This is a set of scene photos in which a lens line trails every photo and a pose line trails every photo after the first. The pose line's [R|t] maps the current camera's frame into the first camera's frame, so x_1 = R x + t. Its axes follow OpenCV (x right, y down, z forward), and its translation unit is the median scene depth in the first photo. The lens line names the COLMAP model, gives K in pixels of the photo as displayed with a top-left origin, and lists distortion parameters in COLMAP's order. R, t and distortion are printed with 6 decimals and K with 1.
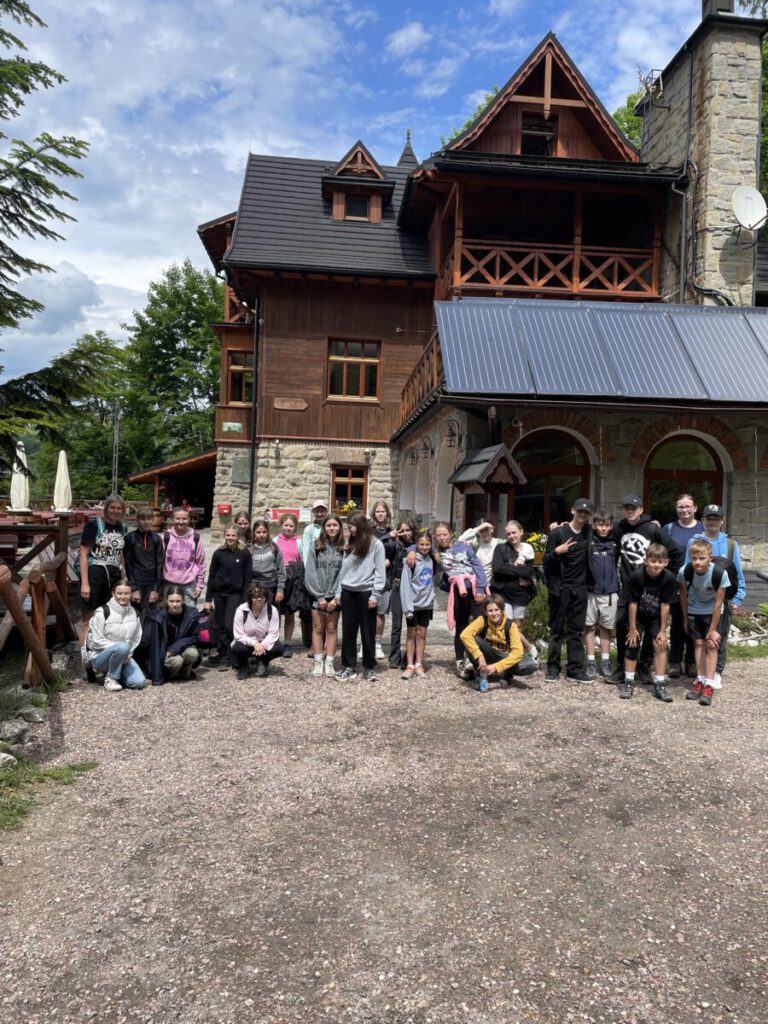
lens RADIAL K [[785.1, 0, 389.8], [0, 785.1, 518.5], [0, 0, 1]] dist [0.101723, -0.129655]
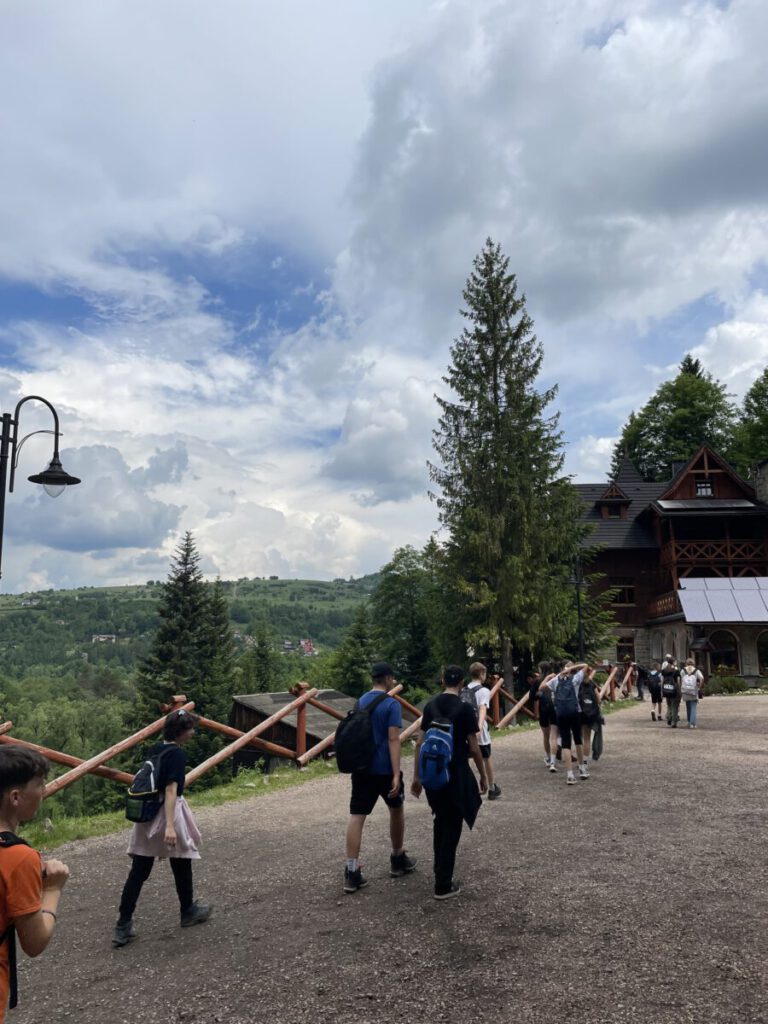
lens RADIAL K [[751.6, 0, 404.5], [0, 751.6, 509.4], [0, 0, 1]] dist [0.084073, -0.099278]
pose [[0.975749, -0.065755, -0.208784, -0.215142], [0.020423, 0.977002, -0.212251, 0.018562], [0.217939, 0.202840, 0.954651, -1.343735]]
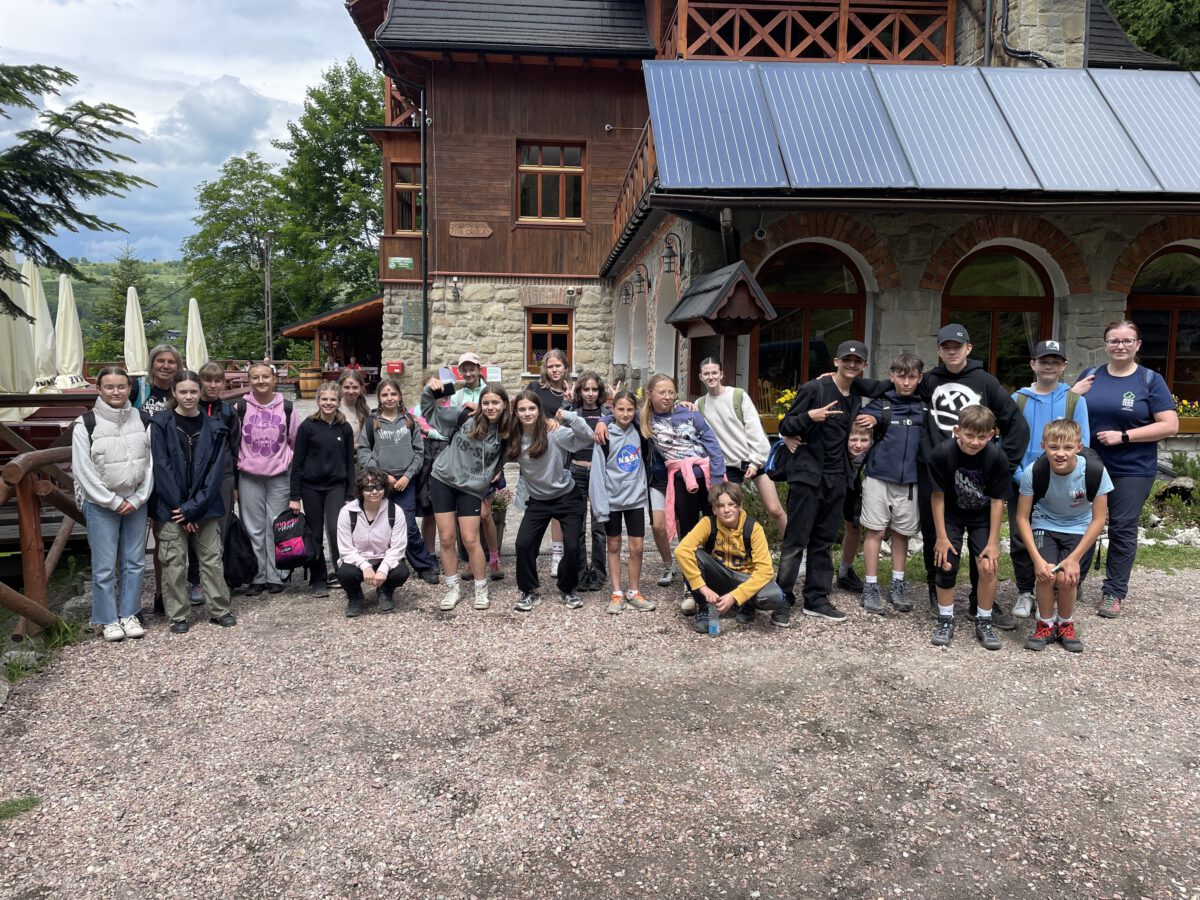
lens RADIAL K [[920.0, 0, 593.9], [0, 920.0, 449.7], [0, 0, 1]] dist [0.101723, -0.129655]
pose [[0.999511, -0.018958, -0.024866, 0.016775], [0.020856, 0.996701, 0.078436, 0.001591], [0.023297, -0.078916, 0.996609, 0.093469]]
